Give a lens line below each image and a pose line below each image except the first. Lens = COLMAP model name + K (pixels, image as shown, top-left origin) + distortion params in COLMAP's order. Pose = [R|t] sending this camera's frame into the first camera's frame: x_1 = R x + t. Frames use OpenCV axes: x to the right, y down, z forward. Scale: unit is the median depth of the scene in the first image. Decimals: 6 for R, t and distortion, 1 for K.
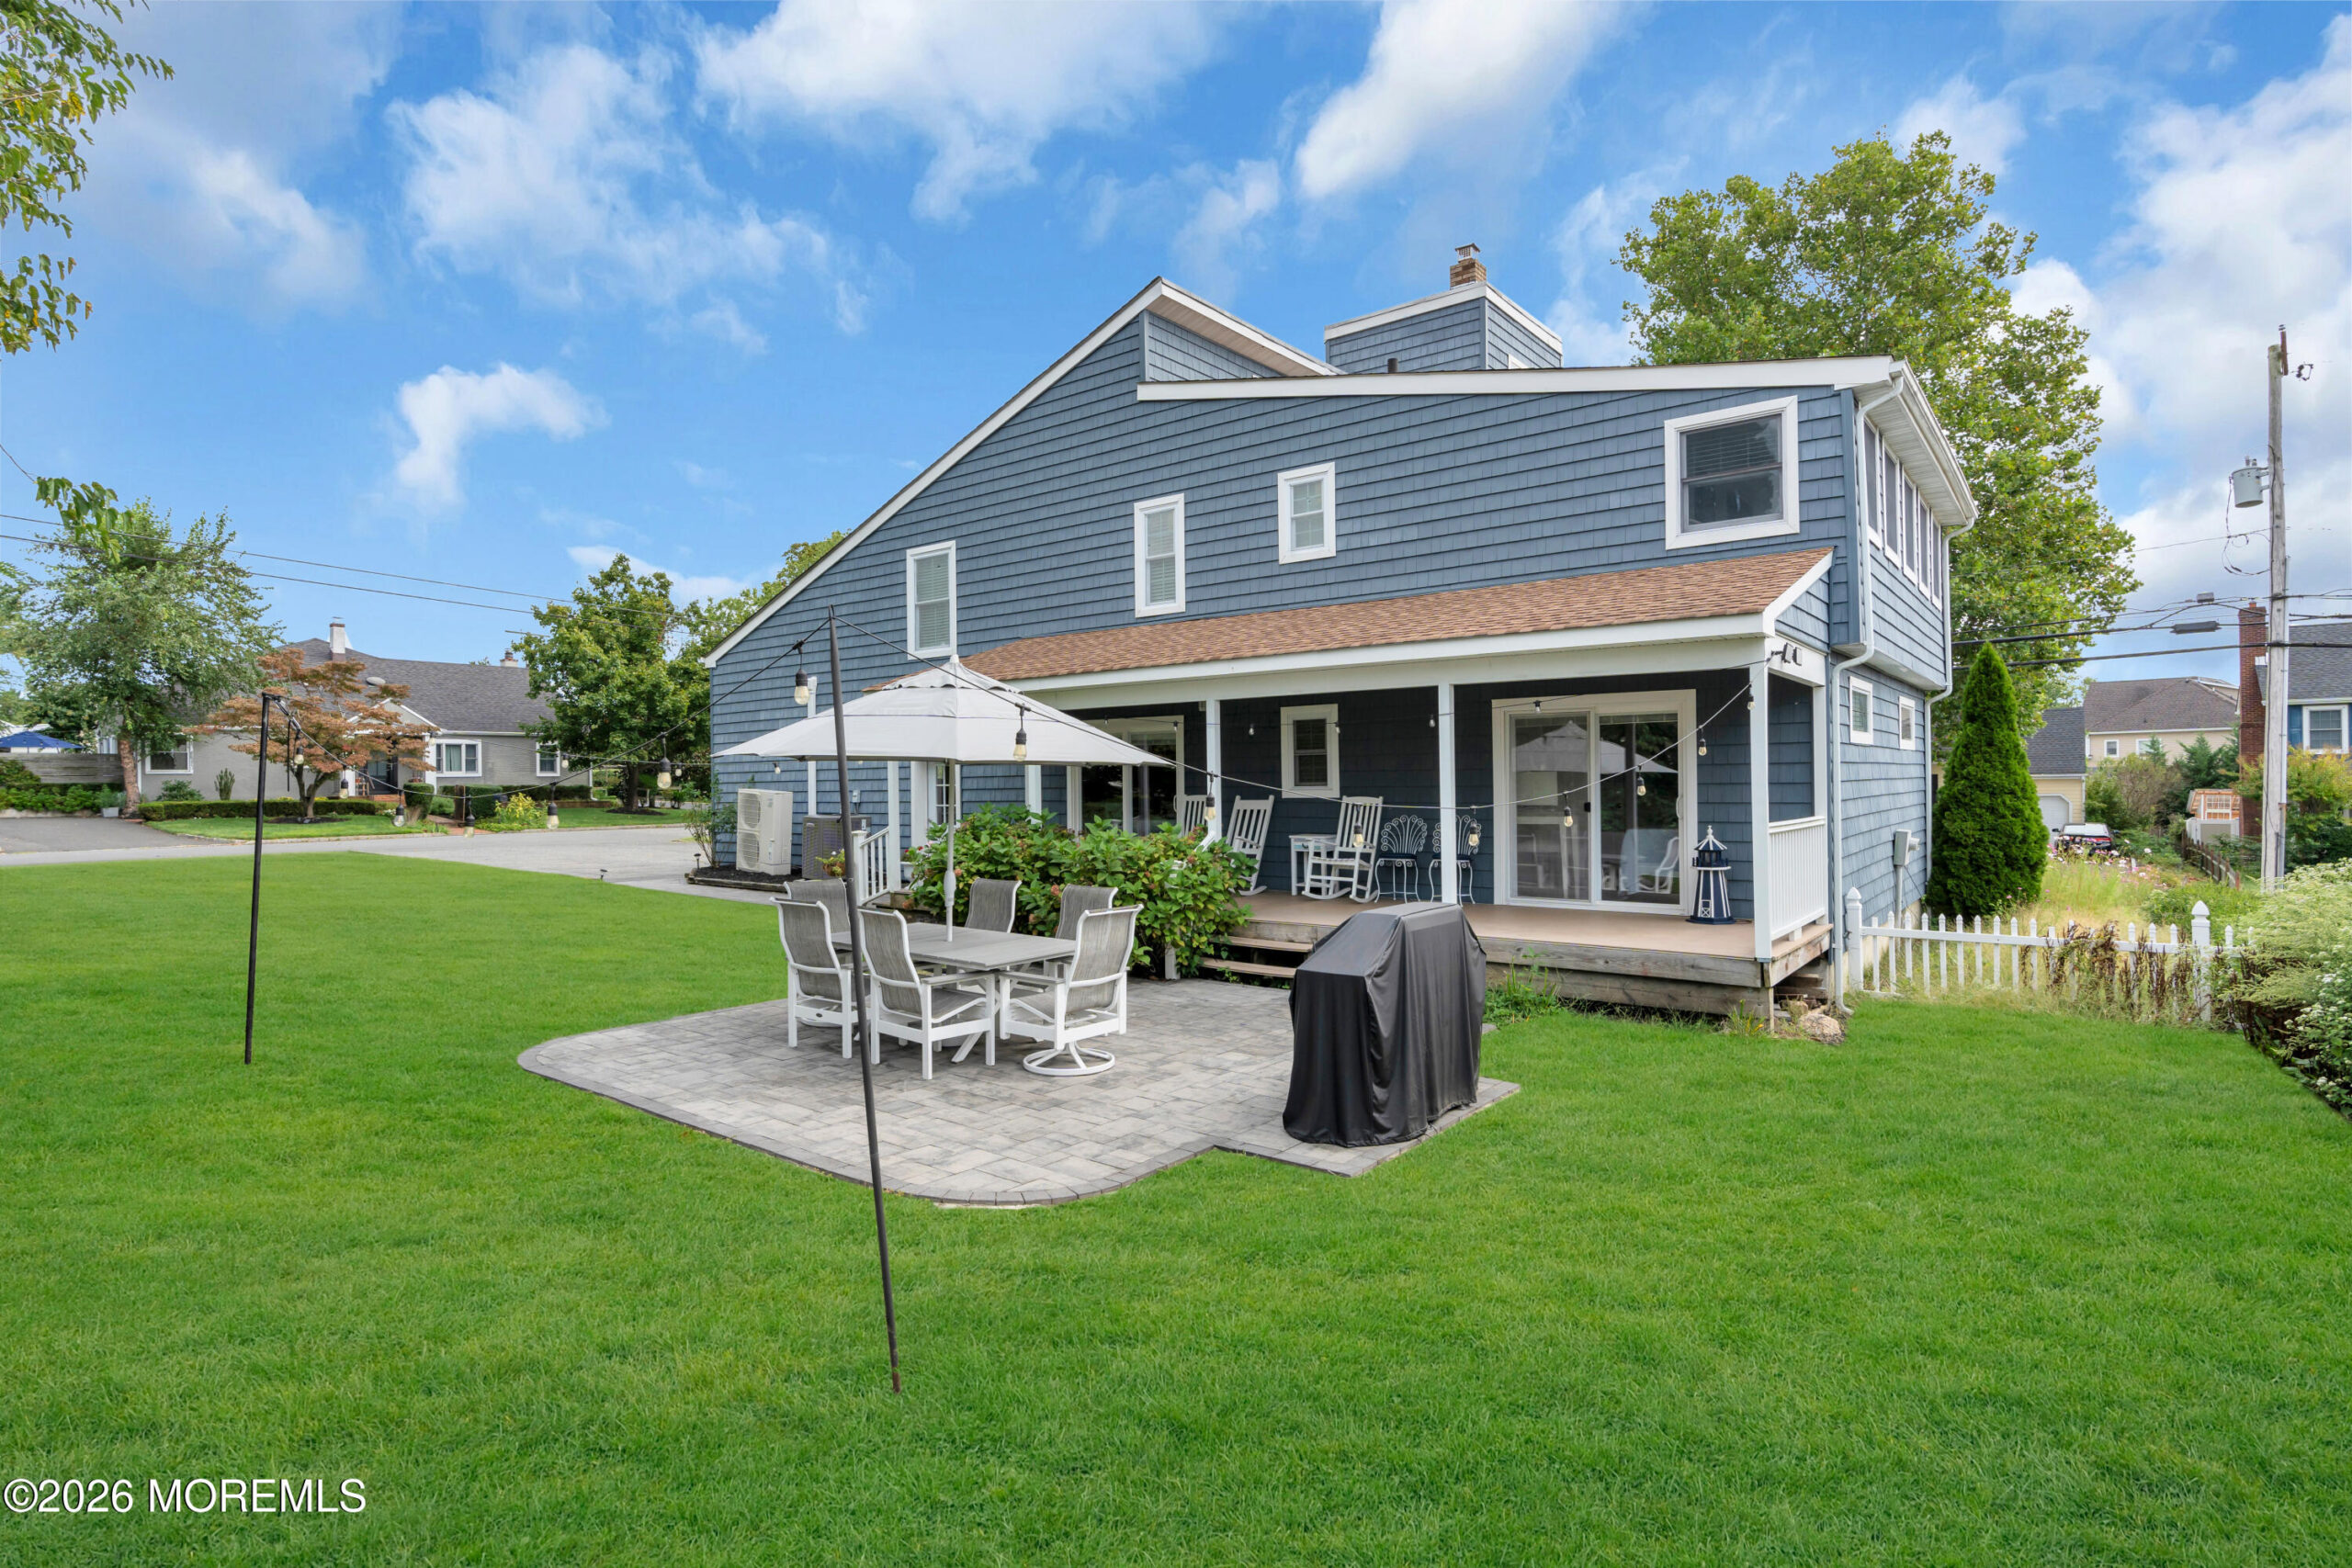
lens RADIAL K [[1148.5, 0, 1193.2], [0, 1148.5, 784.4], [0, 0, 1]] dist [-0.002642, 0.000733]
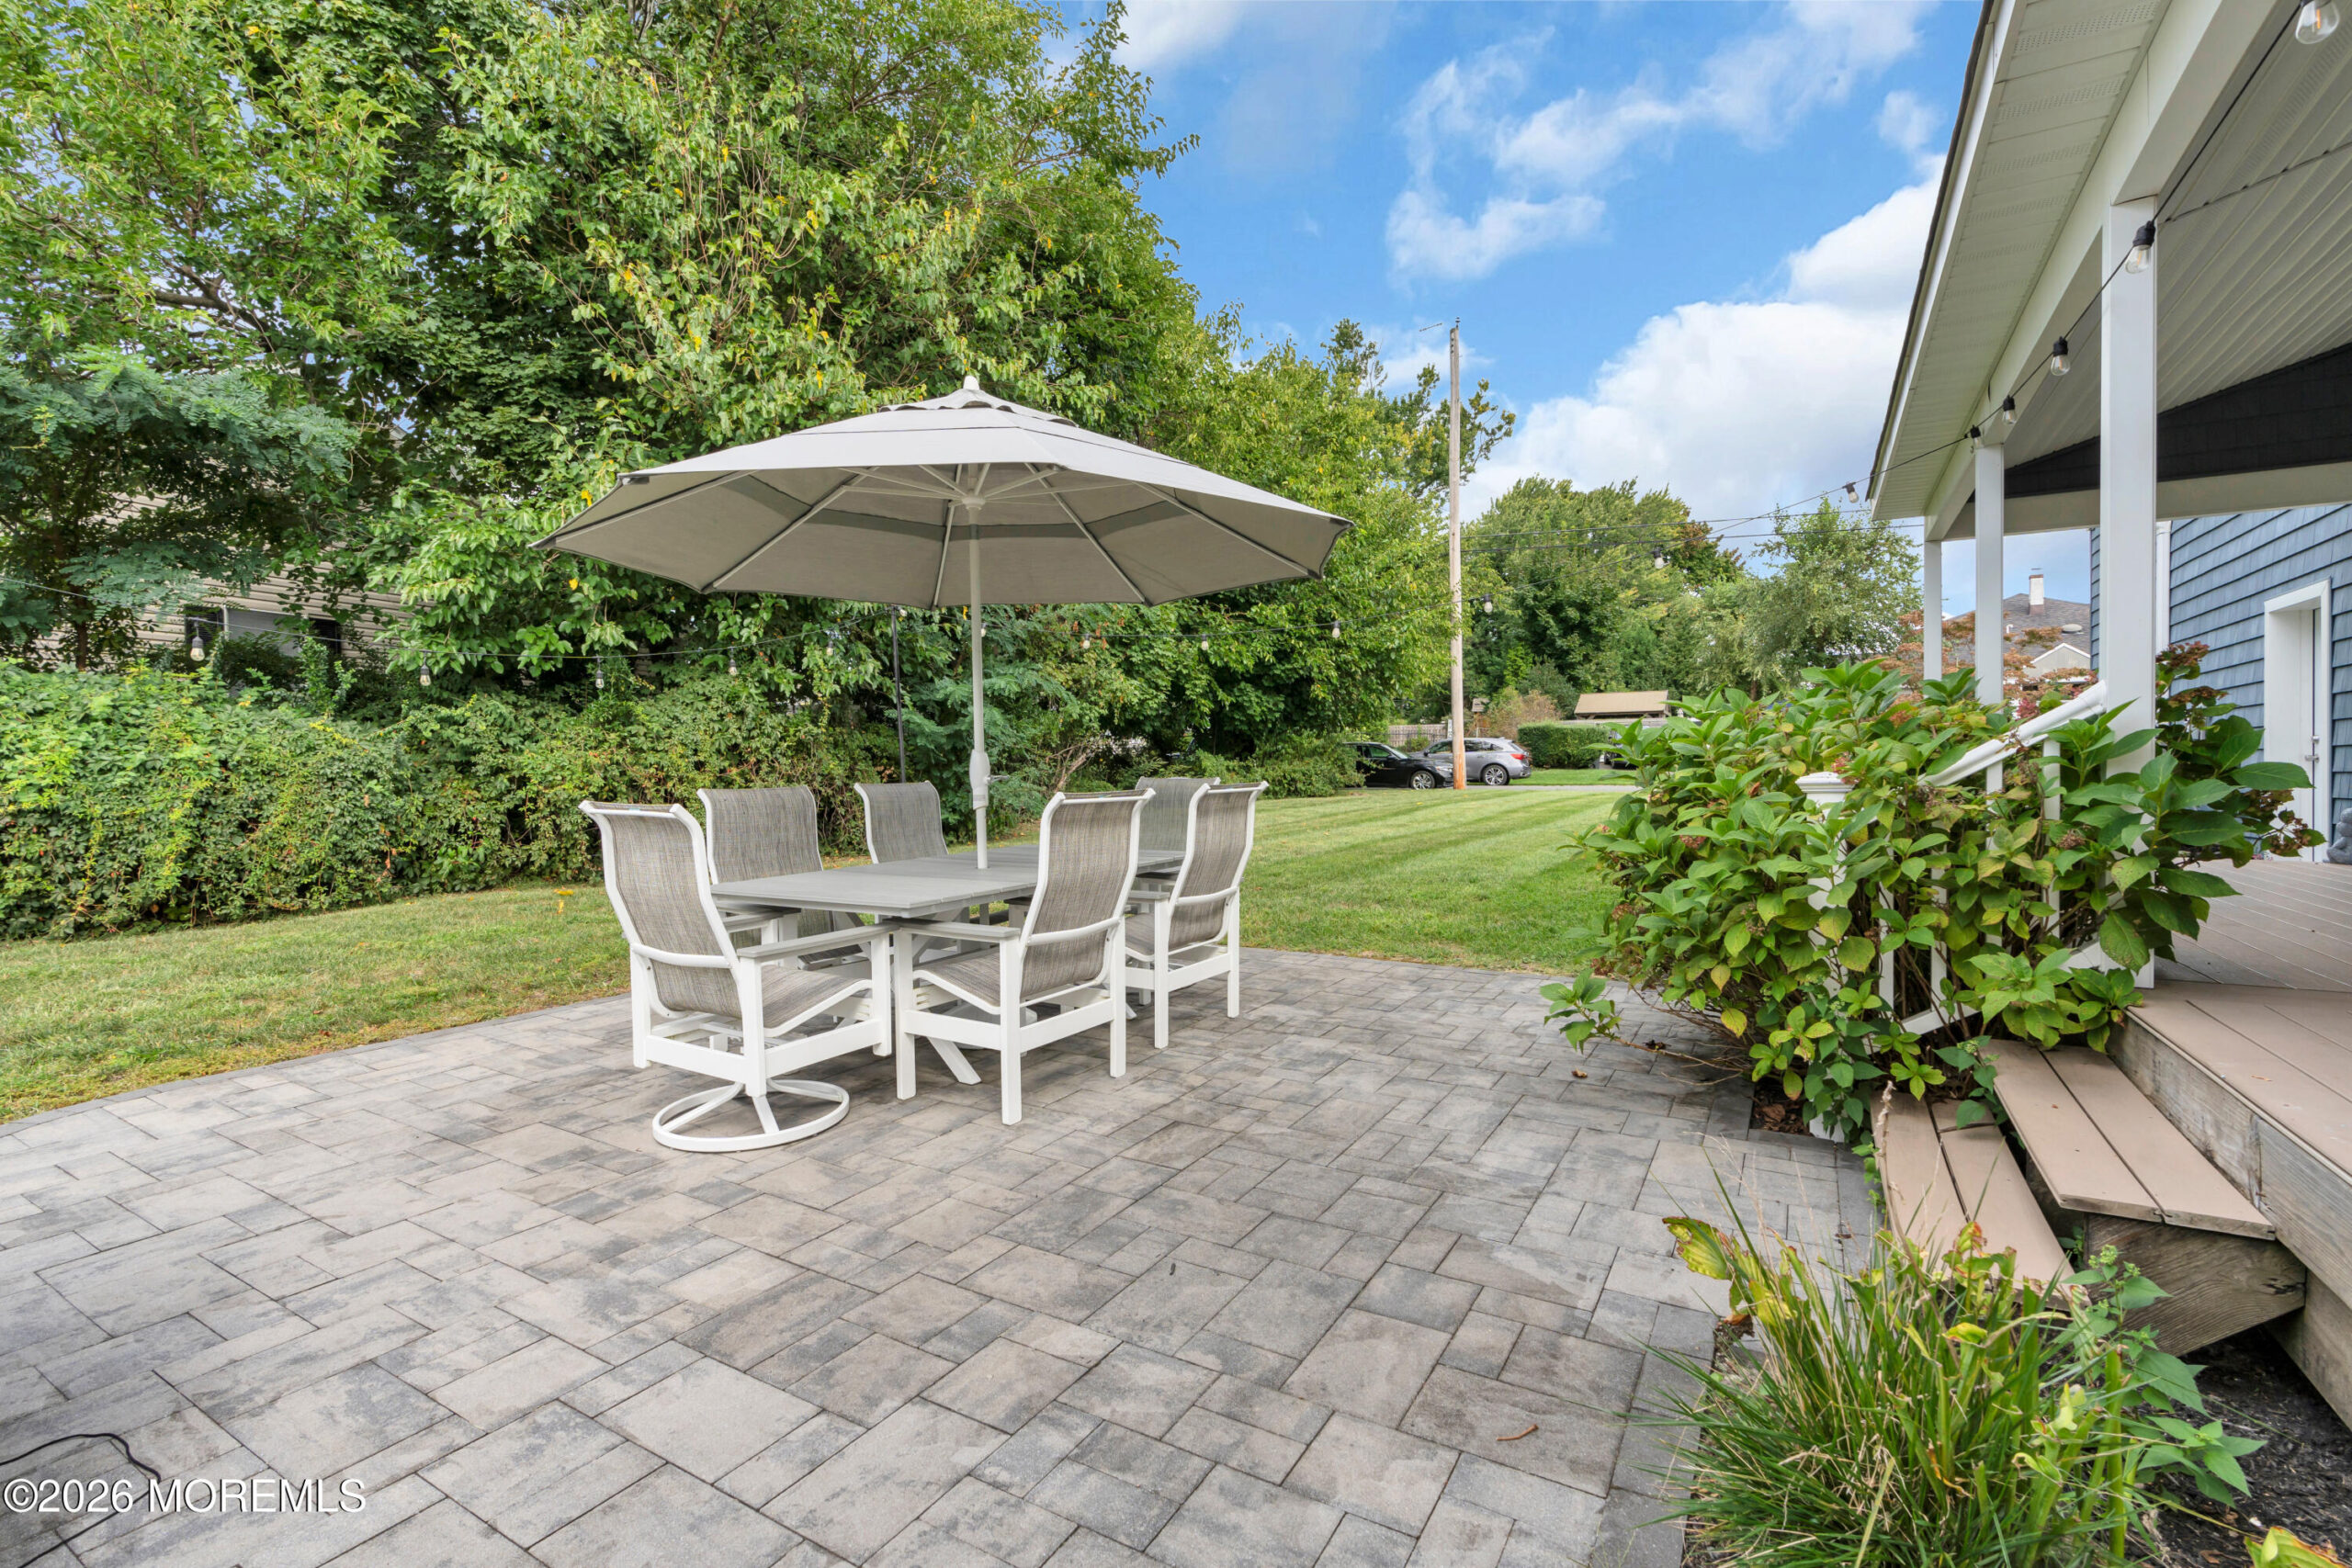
lens RADIAL K [[1046.7, 0, 1176.0], [0, 1046.7, 784.0], [0, 0, 1]] dist [-0.003470, 0.001470]
pose [[0.117546, 0.019864, -0.992869, 0.404849], [0.007832, 0.999750, 0.020929, 0.100741], [0.993037, -0.010236, 0.117361, 1.264837]]
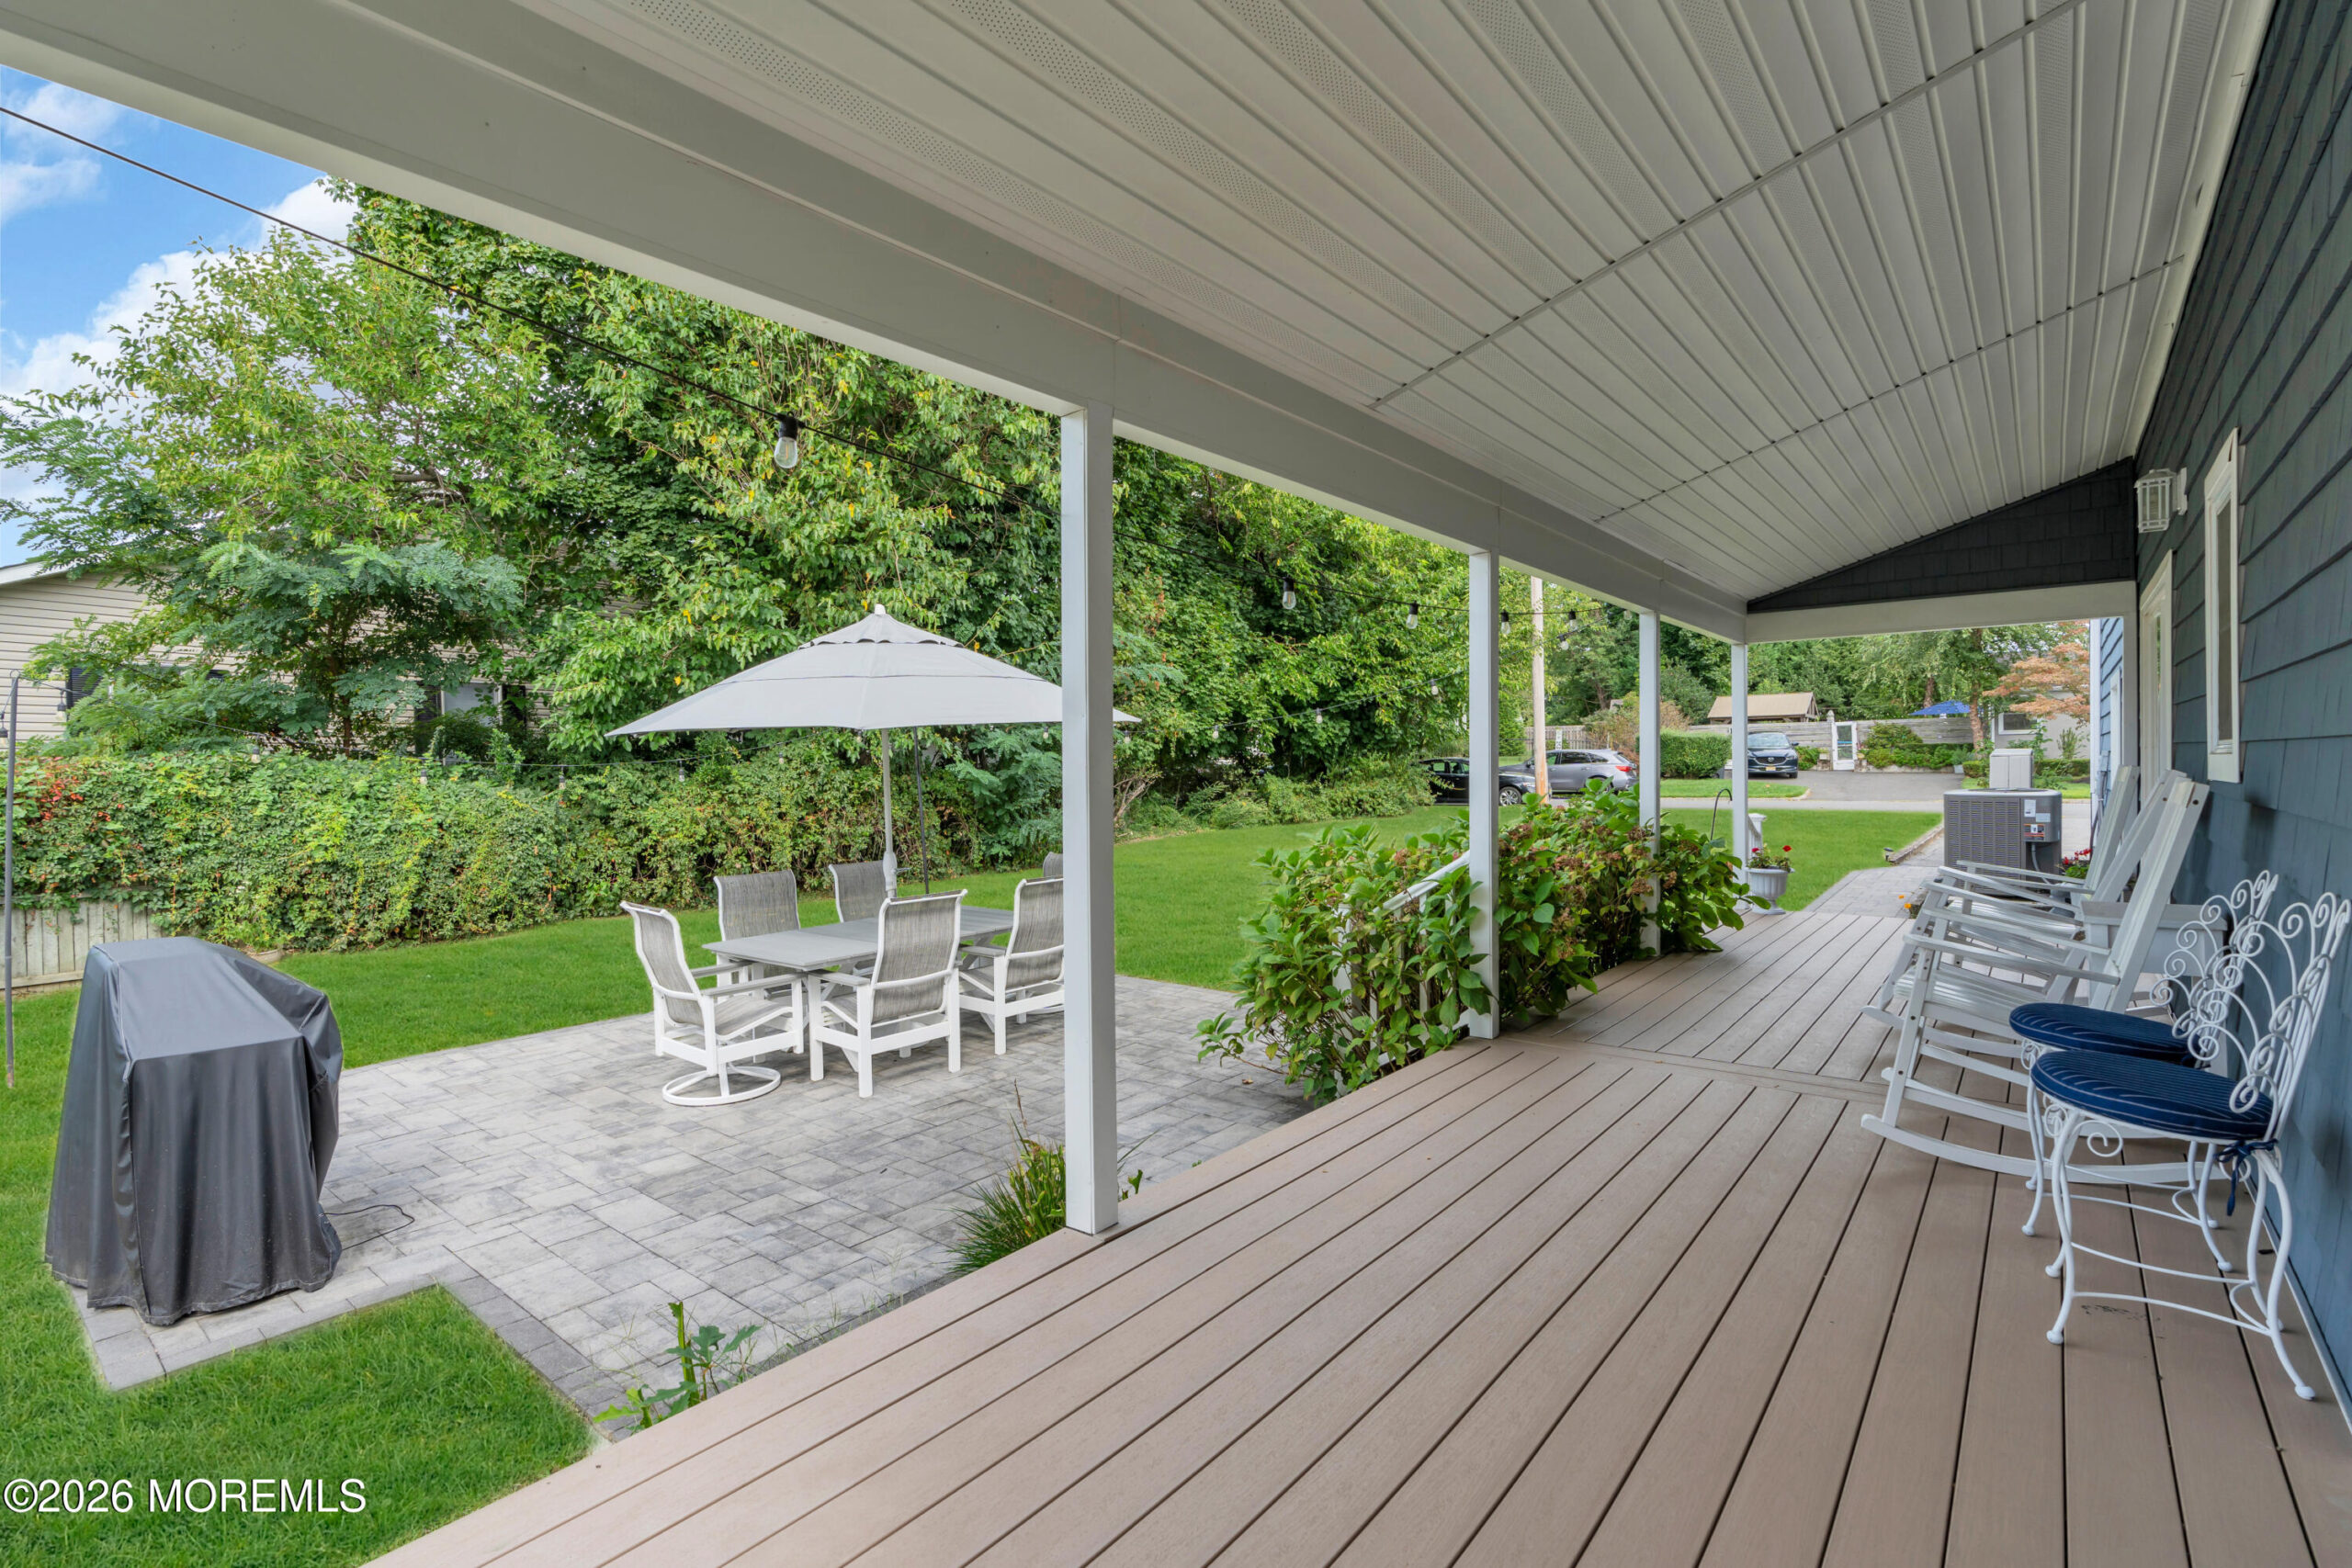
lens RADIAL K [[1089.7, 0, 1176.0], [0, 1089.7, 784.0], [0, 0, 1]] dist [-0.001828, -0.000650]
pose [[-0.028796, 0.025034, -0.999272, 0.744152], [0.014379, 0.999593, 0.024627, 0.009323], [0.999482, -0.013659, -0.029144, 1.515101]]
